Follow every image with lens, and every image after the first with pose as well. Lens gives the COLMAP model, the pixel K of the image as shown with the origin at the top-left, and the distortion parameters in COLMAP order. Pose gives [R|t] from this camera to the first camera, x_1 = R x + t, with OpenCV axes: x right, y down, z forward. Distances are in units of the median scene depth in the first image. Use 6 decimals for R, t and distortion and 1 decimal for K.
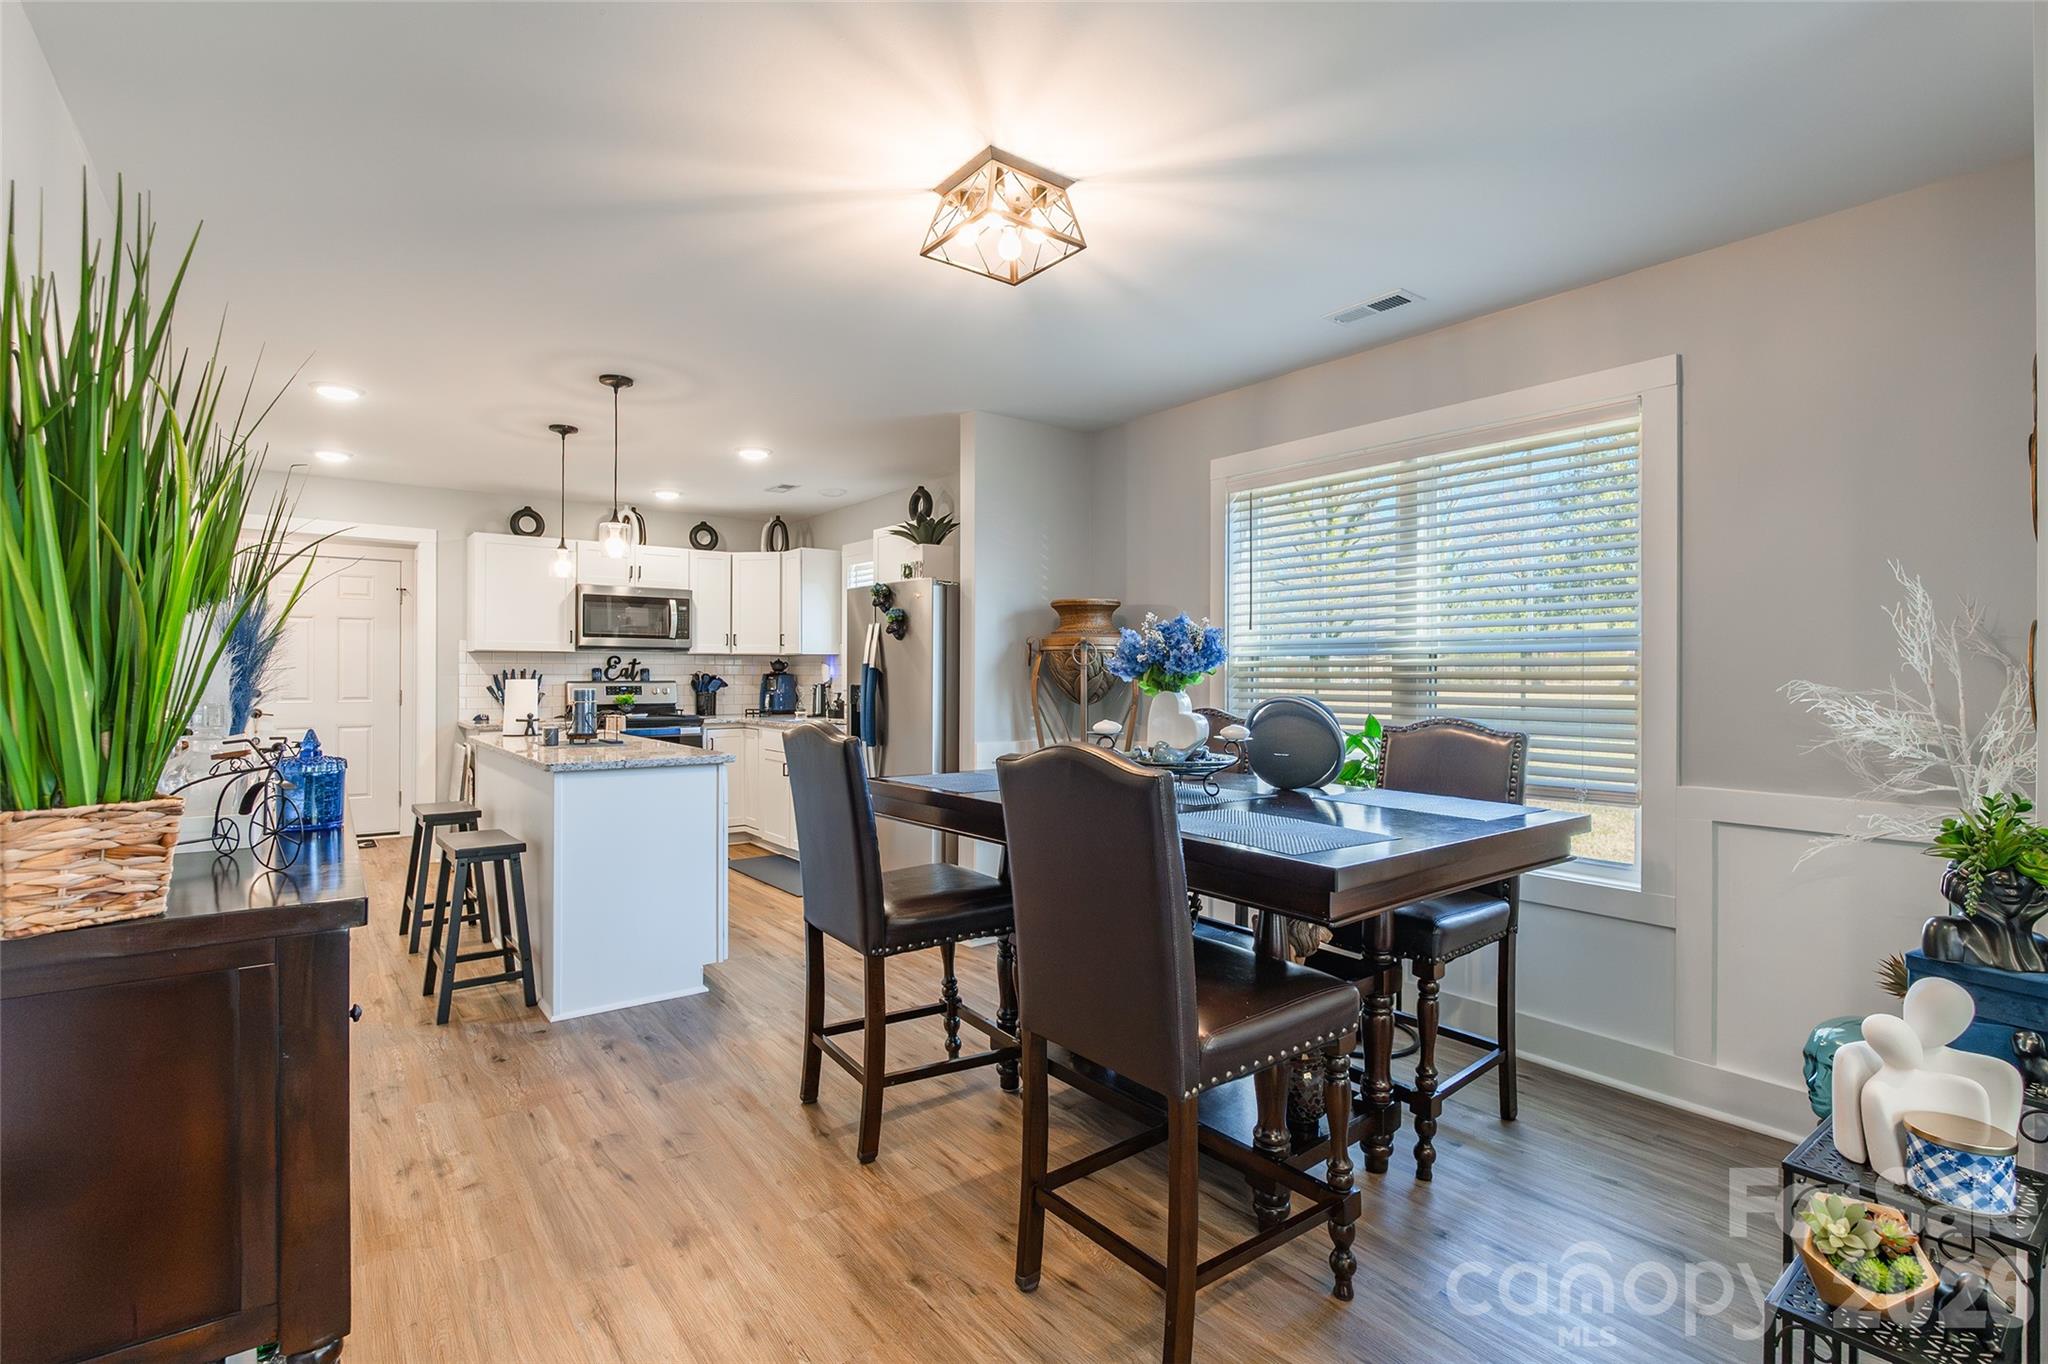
lens RADIAL K [[969.0, 0, 1004.0], [0, 969.0, 668.0], [0, 0, 1]] dist [-0.004826, -0.000150]
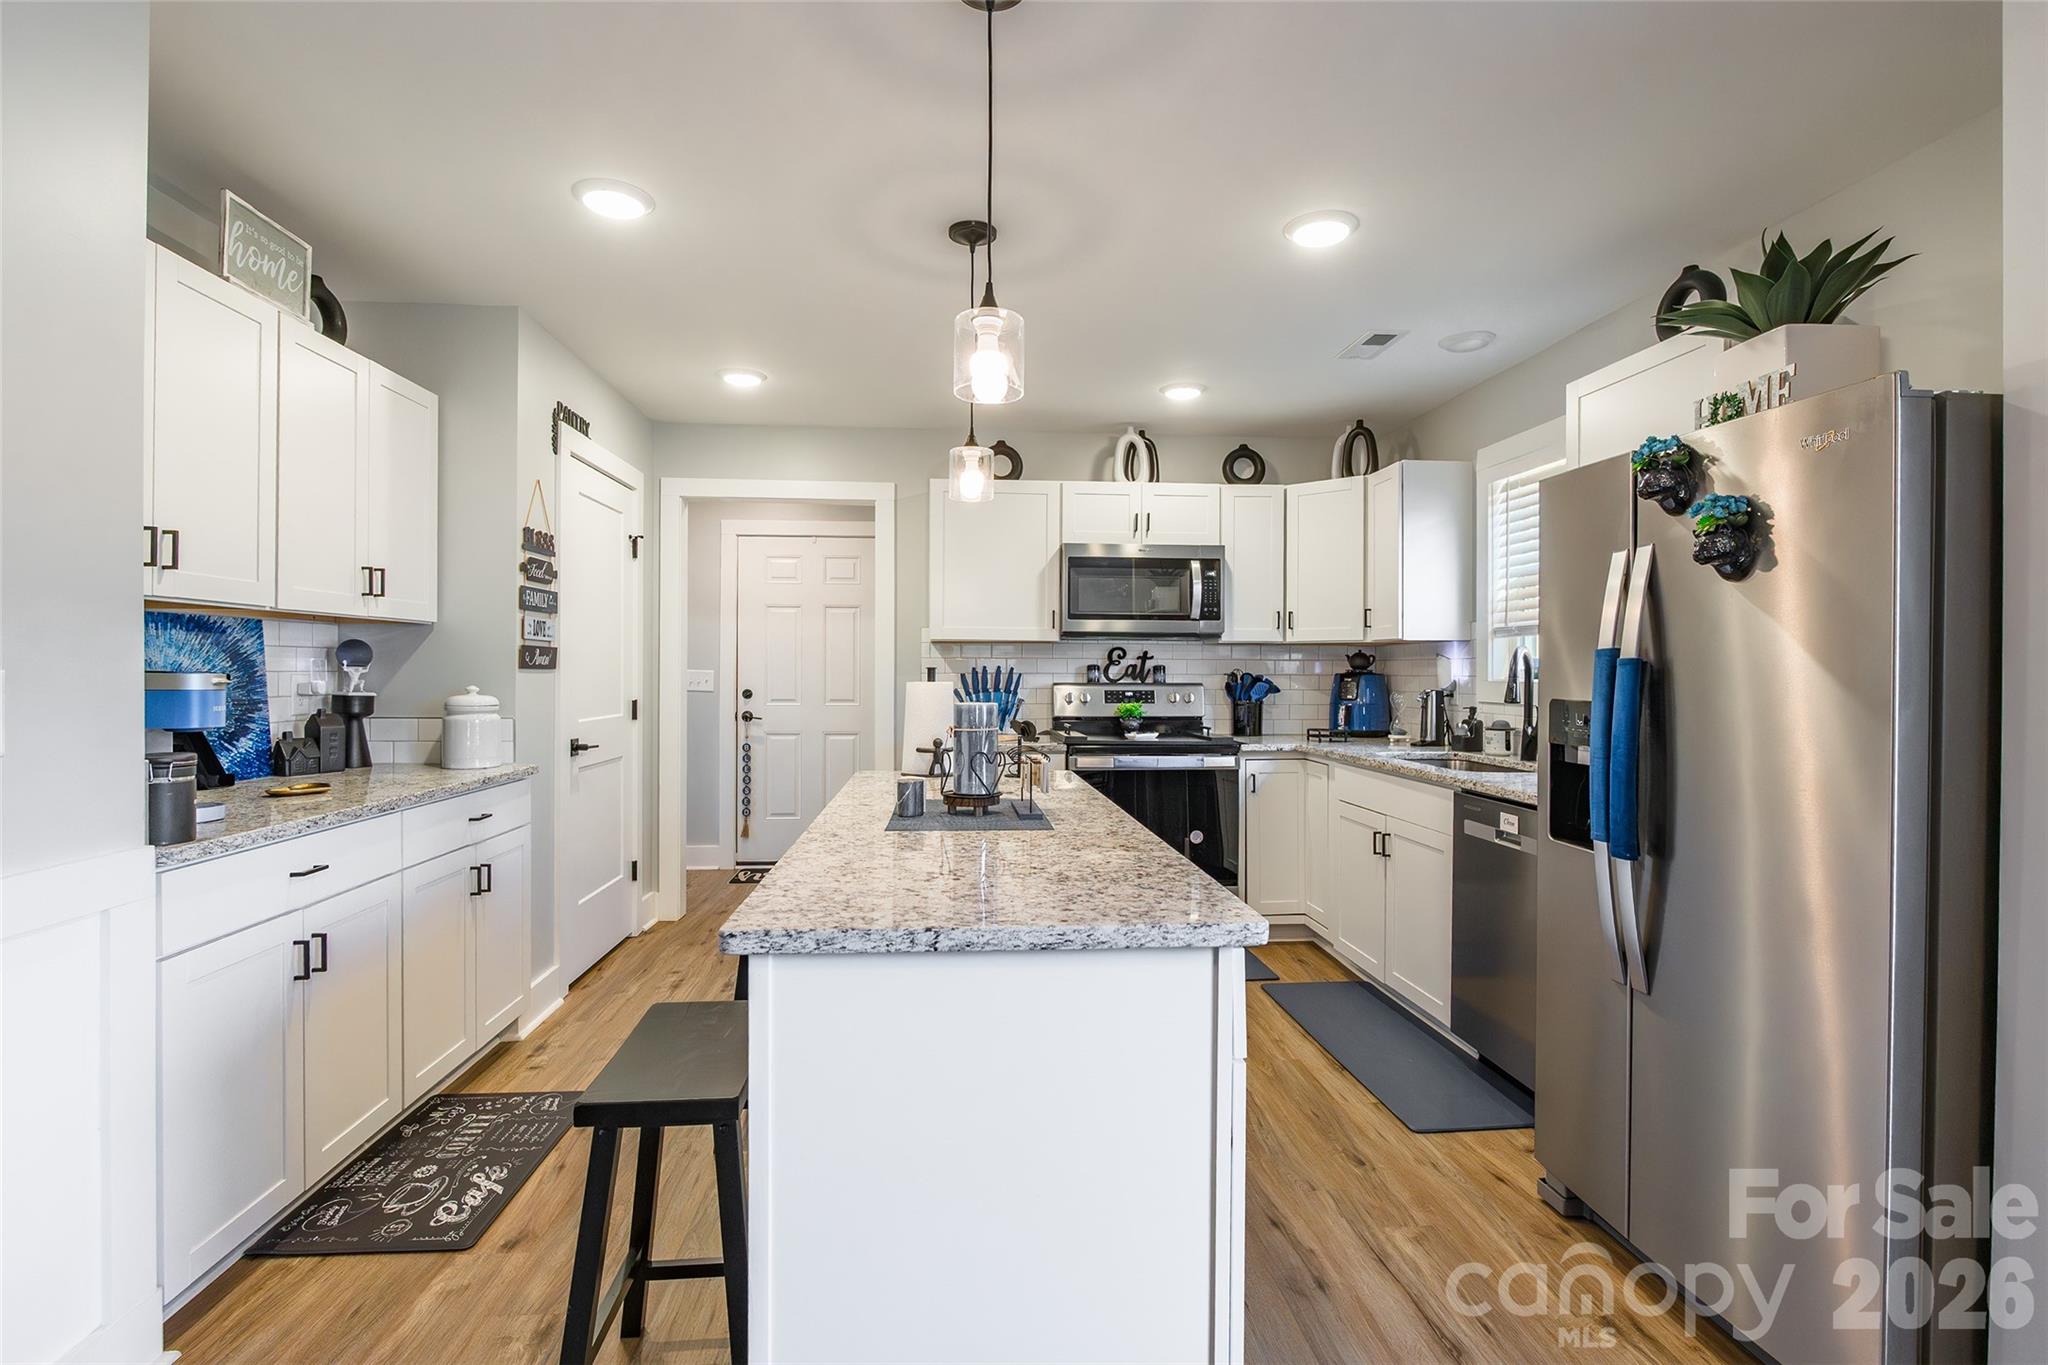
lens RADIAL K [[969.0, 0, 1004.0], [0, 969.0, 668.5], [0, 0, 1]] dist [-0.004826, -0.000150]
pose [[0.843186, -0.000008, -0.537621, -0.095557], [0.000937, 0.999999, 0.001454, 0.001858], [0.537620, -0.001730, 0.843185, 0.367474]]
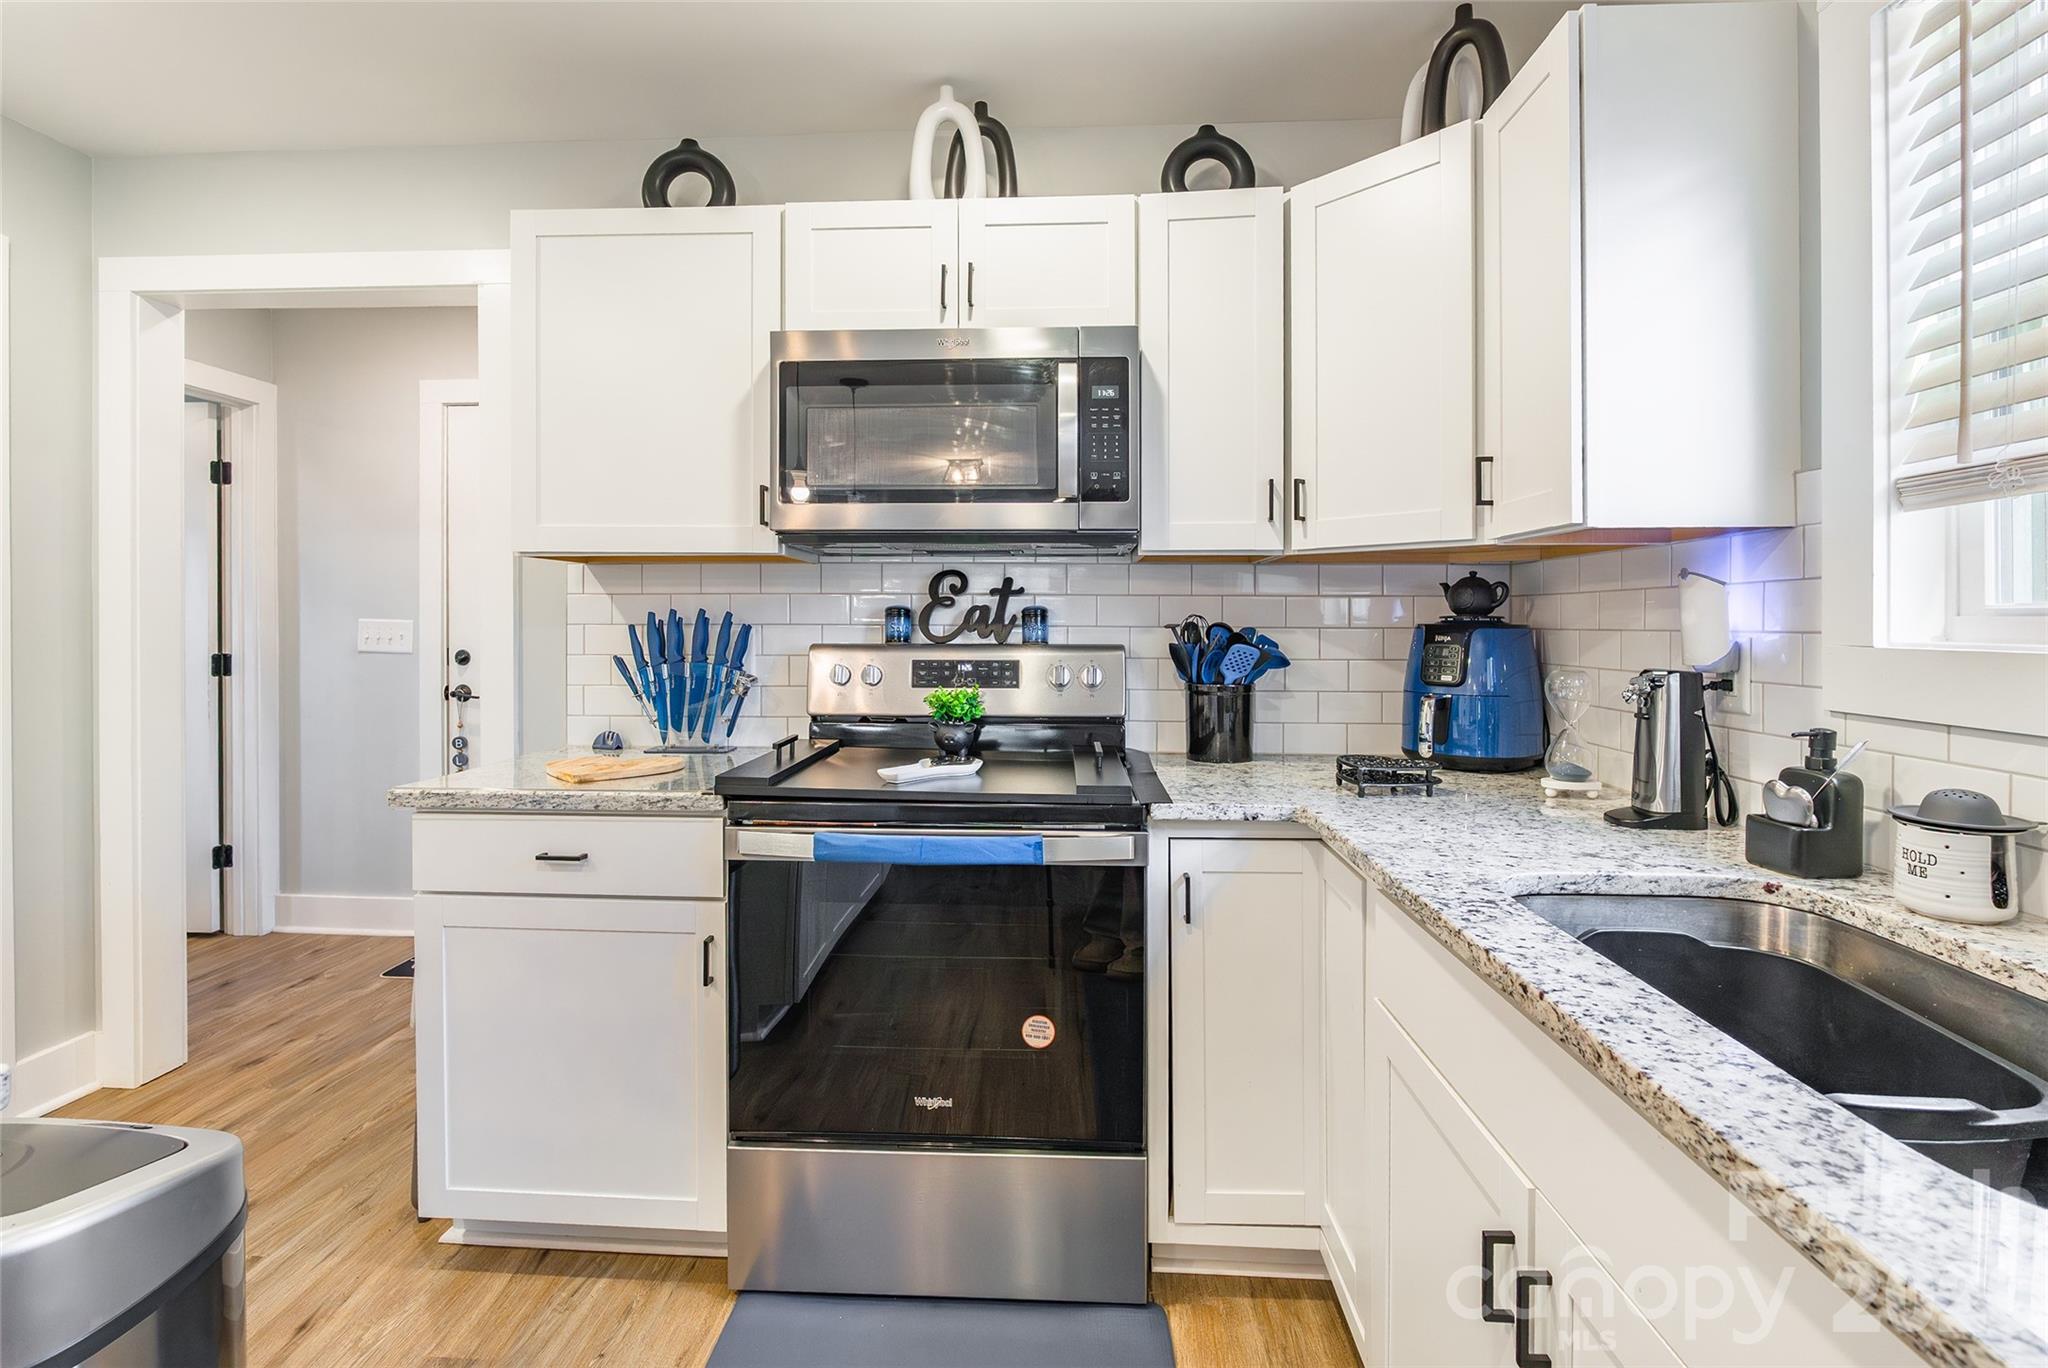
lens RADIAL K [[953.6, 0, 1029.0], [0, 953.6, 621.3], [0, 0, 1]] dist [-0.004394, -0.000650]
pose [[0.775231, 0.000625, -0.631678, -0.171172], [0.002935, 0.999985, 0.004592, 0.004013], [0.631671, -0.005414, 0.775217, 0.762721]]
